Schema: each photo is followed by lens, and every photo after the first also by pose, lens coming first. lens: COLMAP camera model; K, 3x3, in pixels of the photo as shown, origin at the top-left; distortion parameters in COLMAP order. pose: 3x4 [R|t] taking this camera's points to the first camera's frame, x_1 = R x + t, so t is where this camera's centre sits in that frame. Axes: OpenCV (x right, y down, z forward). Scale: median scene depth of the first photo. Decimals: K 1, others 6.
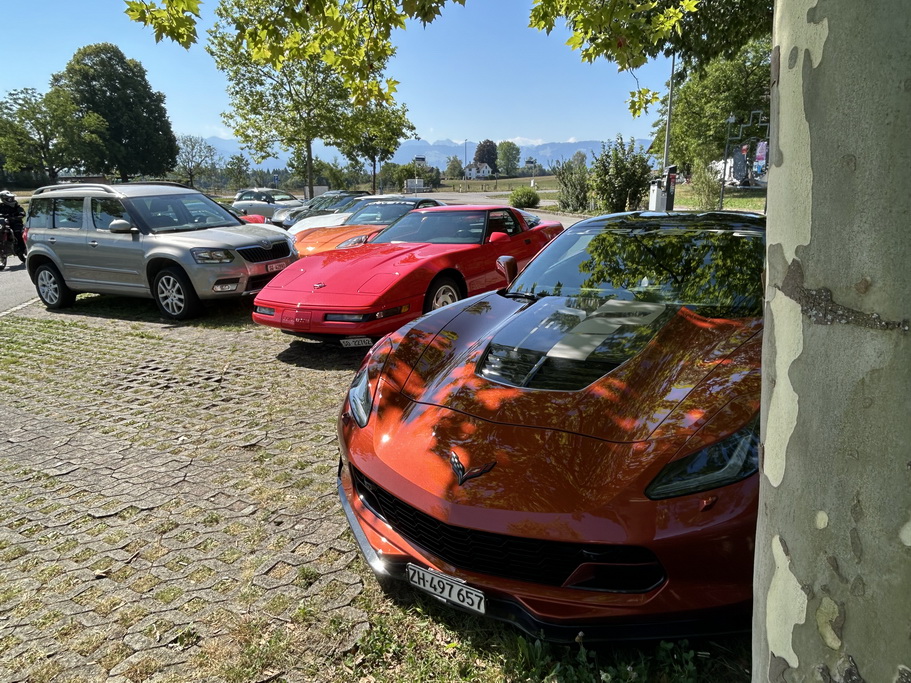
lens RADIAL K [[601.4, 0, 453.9], [0, 601.4, 346.7], [0, 0, 1]] dist [0.000191, 0.000537]
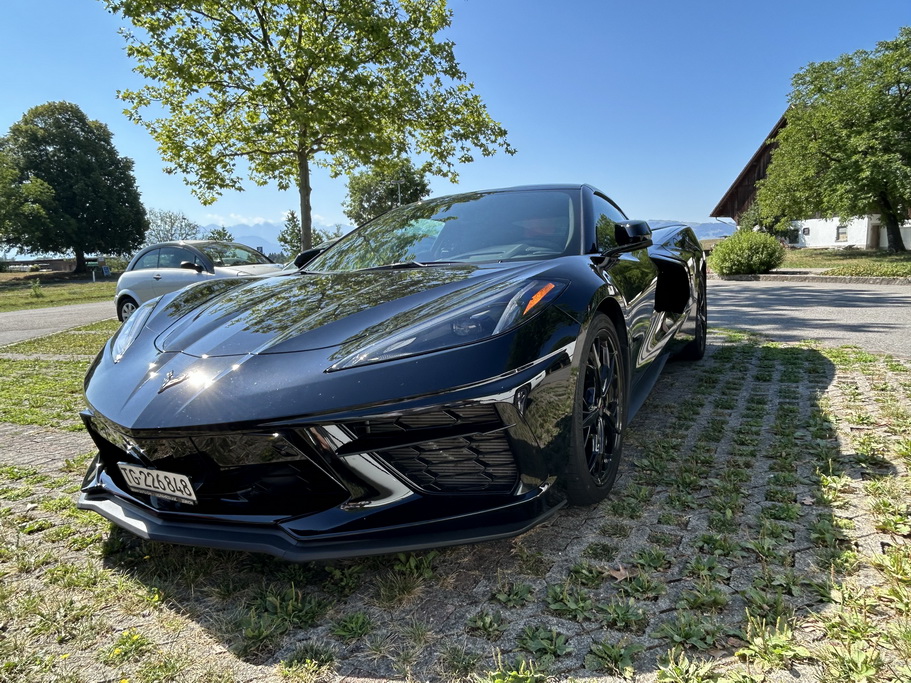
lens RADIAL K [[601.4, 0, 453.9], [0, 601.4, 346.7], [0, 0, 1]] dist [0.000191, 0.000537]
pose [[0.999708, -0.021748, 0.010576, -0.050630], [0.022919, 0.991582, -0.127432, -0.047025], [-0.007715, 0.127637, 0.991791, 0.211571]]
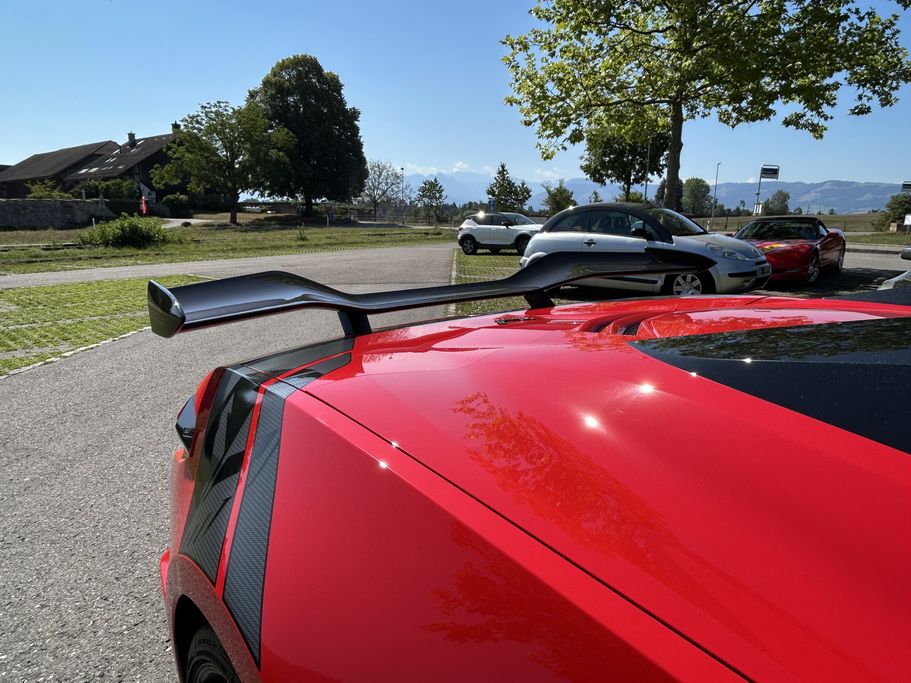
lens RADIAL K [[601.4, 0, 453.9], [0, 601.4, 346.7], [0, 0, 1]] dist [0.000191, 0.000537]
pose [[0.966206, 0.079759, -0.245120, -0.111906], [-0.093702, 0.994549, -0.045739, -0.051382], [0.240135, 0.067162, 0.968413, 0.218485]]
